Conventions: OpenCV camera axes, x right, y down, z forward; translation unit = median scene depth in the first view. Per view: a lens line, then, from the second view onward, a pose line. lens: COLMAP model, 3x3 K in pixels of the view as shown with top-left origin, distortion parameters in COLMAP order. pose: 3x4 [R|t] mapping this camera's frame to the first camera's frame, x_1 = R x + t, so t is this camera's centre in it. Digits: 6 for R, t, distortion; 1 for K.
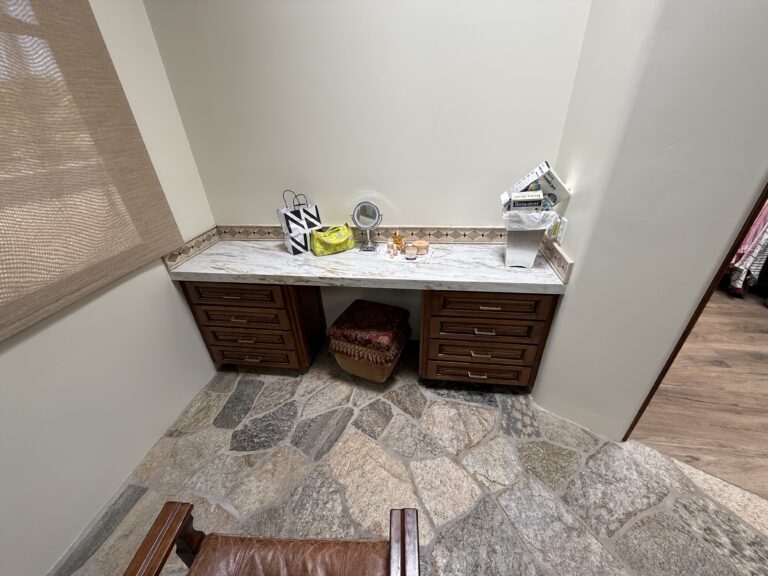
lens RADIAL K [[305.8, 0, 386.3], [0, 305.8, 292.7], [0, 0, 1]] dist [0.007100, 0.001646]
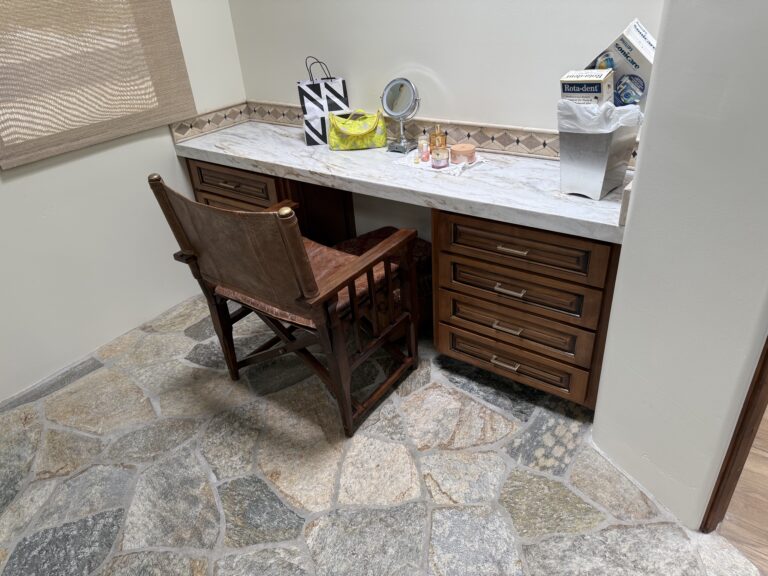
lens RADIAL K [[549.8, 0, 383.6], [0, 549.8, 288.1], [0, 0, 1]] dist [0.052093, -0.028148]
pose [[0.882919, 0.217941, -0.415880, 0.557378], [-0.209010, 0.975580, 0.067520, 0.098710], [0.420439, 0.027309, 0.906910, -0.164136]]
